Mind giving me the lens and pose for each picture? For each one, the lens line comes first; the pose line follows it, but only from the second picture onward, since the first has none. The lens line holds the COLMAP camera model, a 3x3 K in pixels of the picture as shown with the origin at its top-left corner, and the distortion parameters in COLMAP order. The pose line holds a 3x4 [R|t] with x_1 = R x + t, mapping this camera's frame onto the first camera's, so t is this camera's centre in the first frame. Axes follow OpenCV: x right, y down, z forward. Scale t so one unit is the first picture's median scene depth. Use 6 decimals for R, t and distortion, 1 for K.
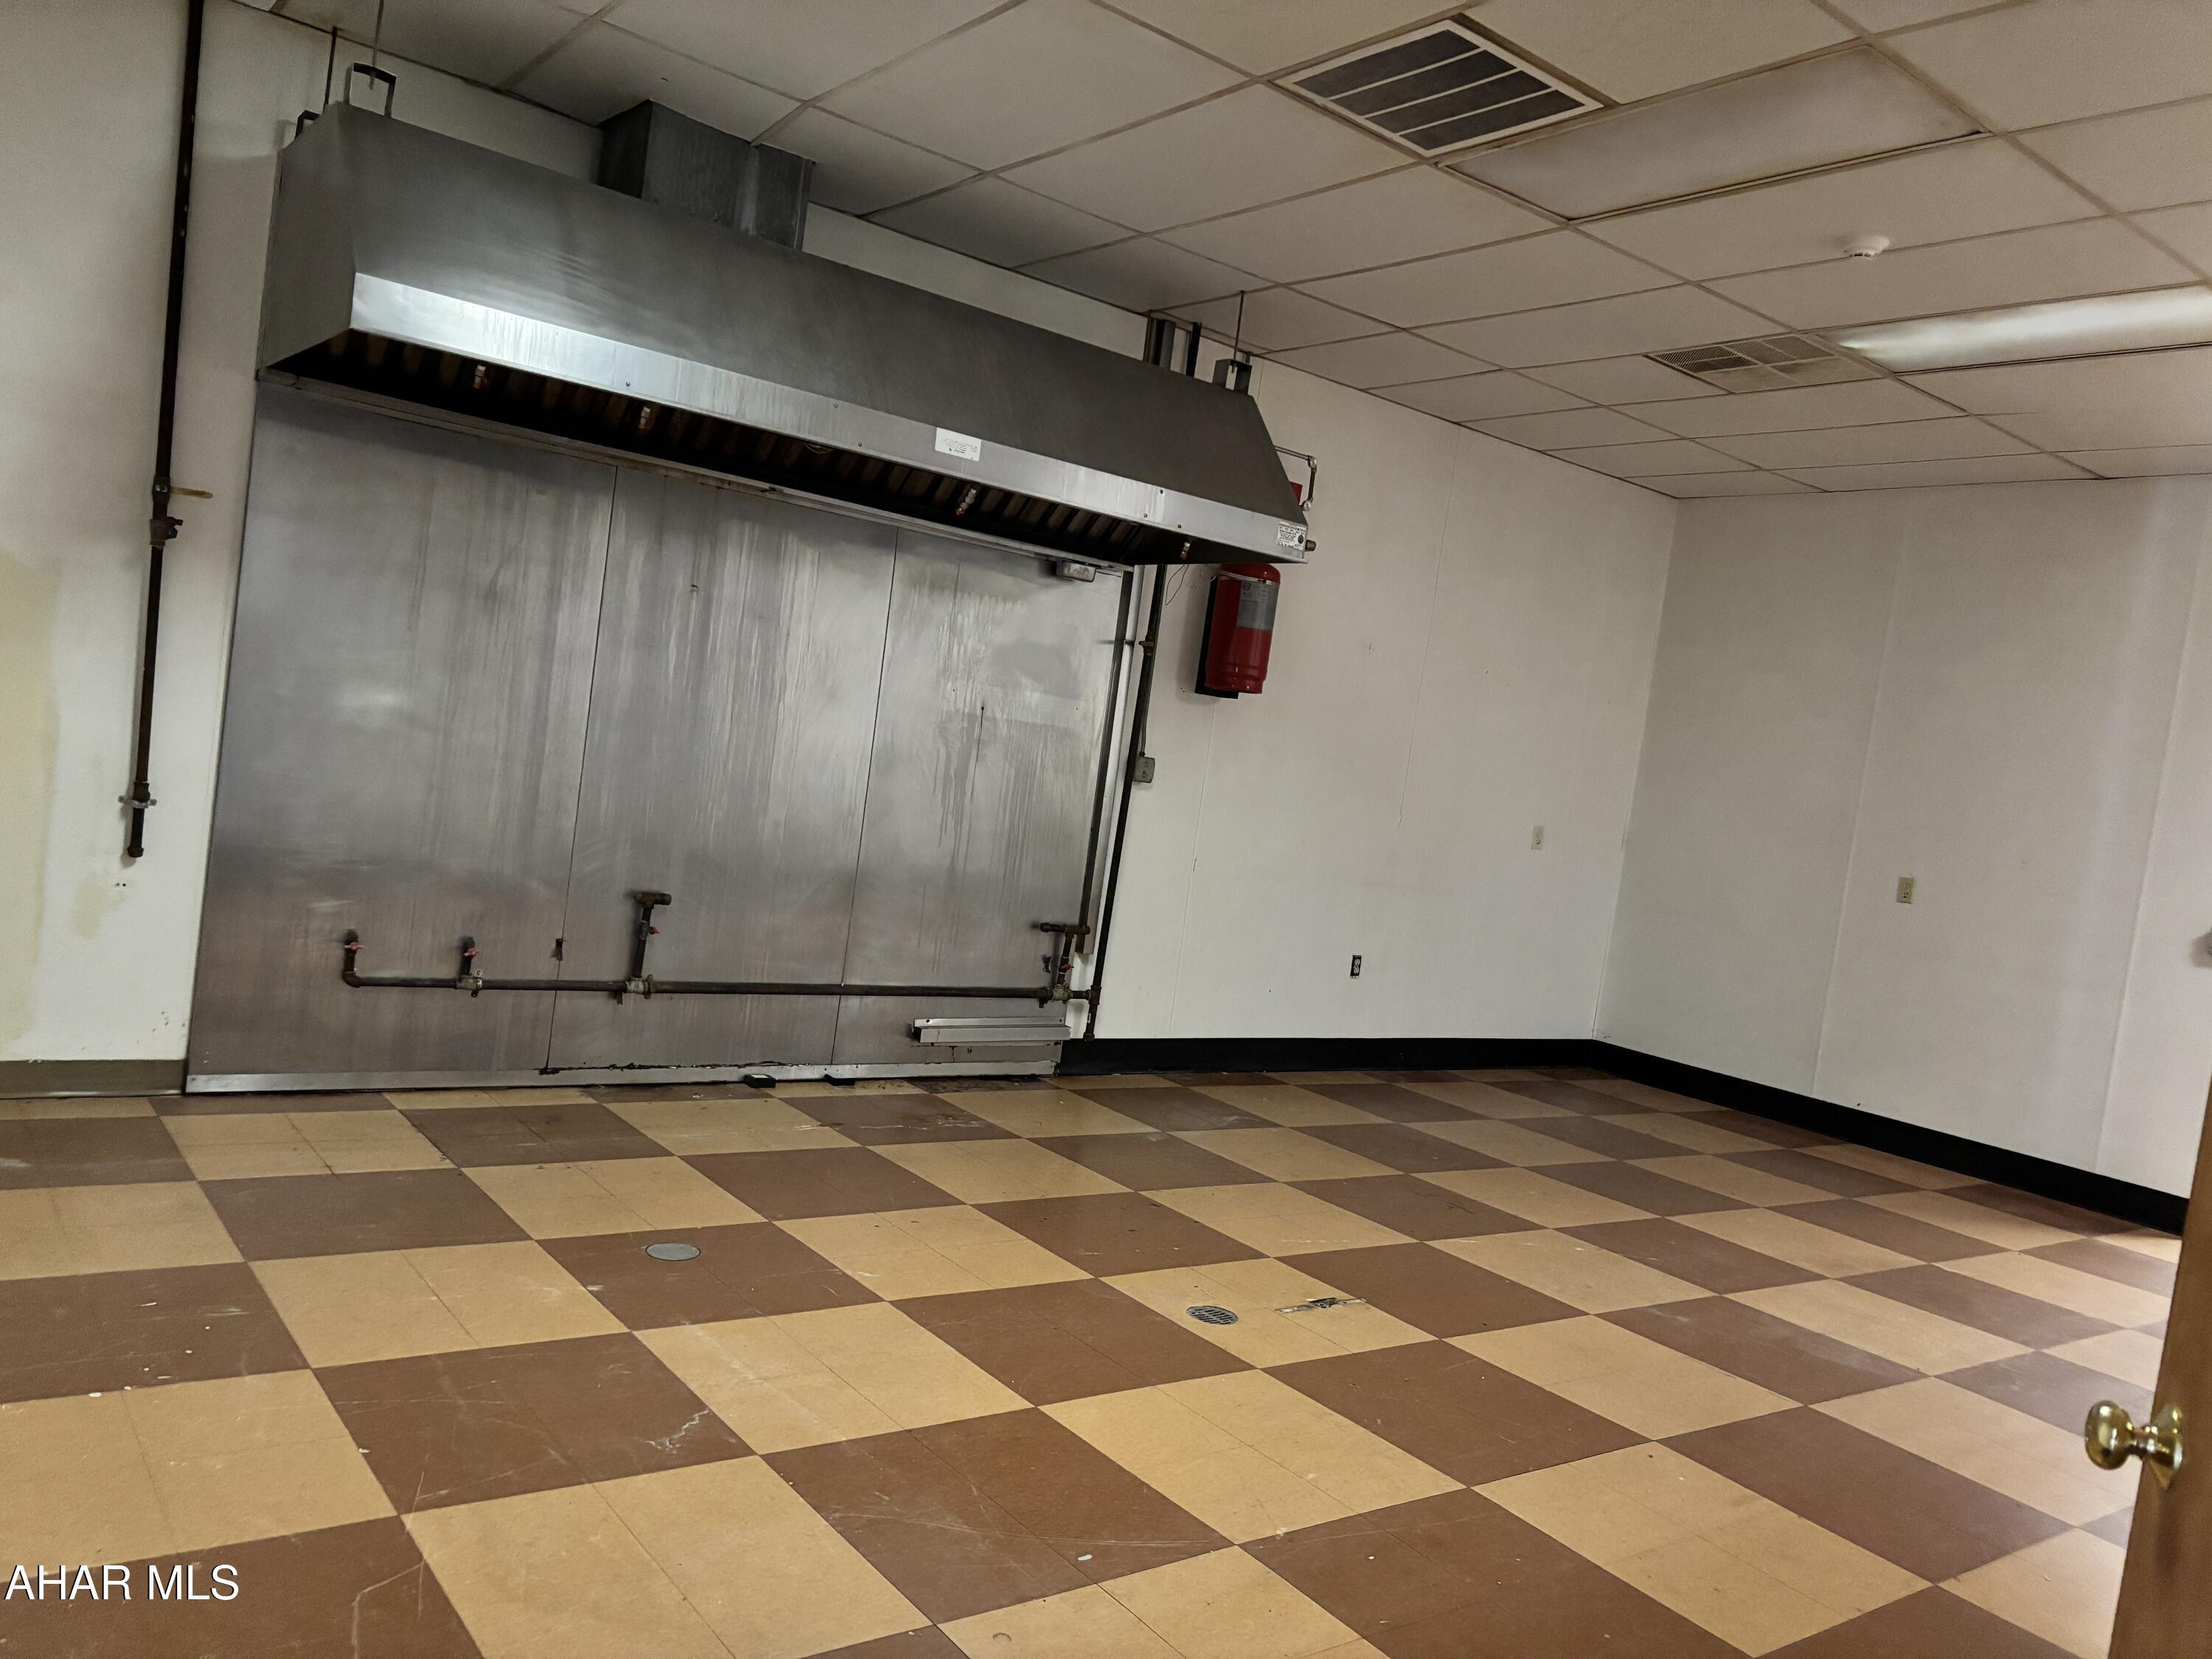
lens RADIAL K [[1622.2, 0, 1106.0], [0, 1622.2, 829.5], [0, 0, 1]] dist [0.177601, -0.356259]
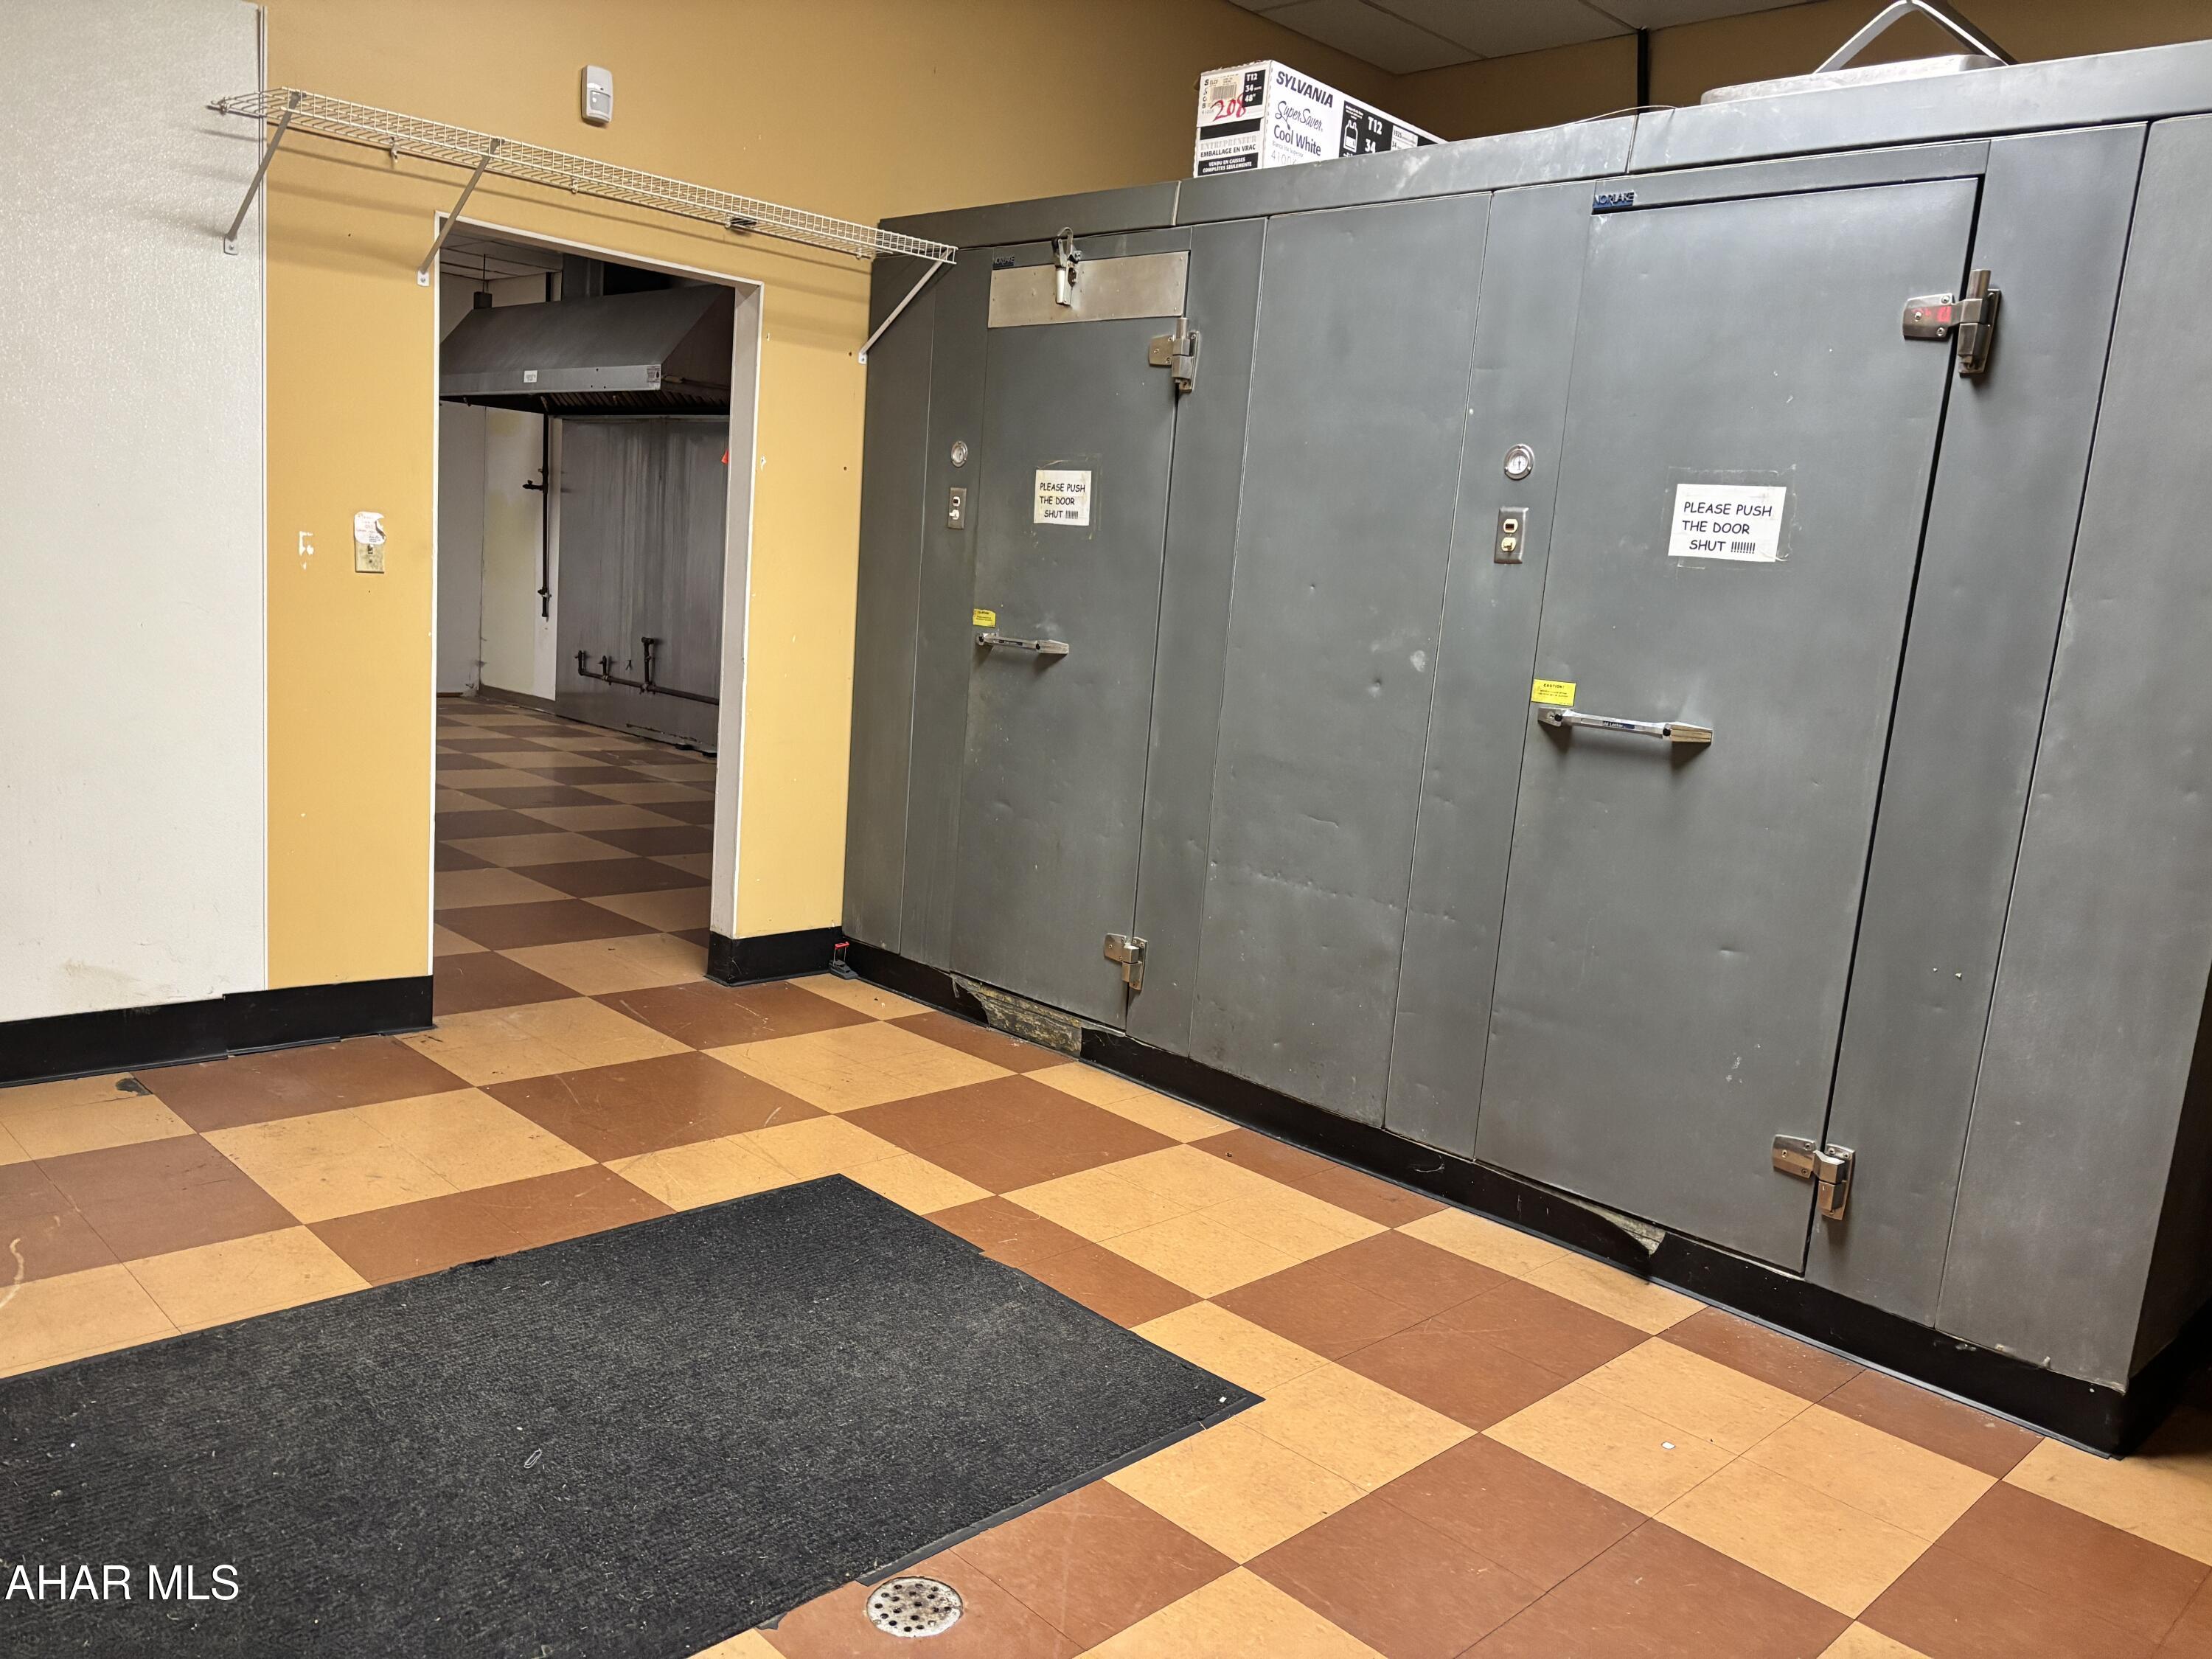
lens RADIAL K [[1661.5, 0, 1106.0], [0, 1661.5, 829.5], [0, 0, 1]] dist [0.068392, -0.060157]
pose [[0.124565, 0.042572, -0.991298, 1.664727], [-0.116133, 0.992838, 0.028045, 0.135952], [0.985392, 0.111629, 0.128617, 1.247038]]
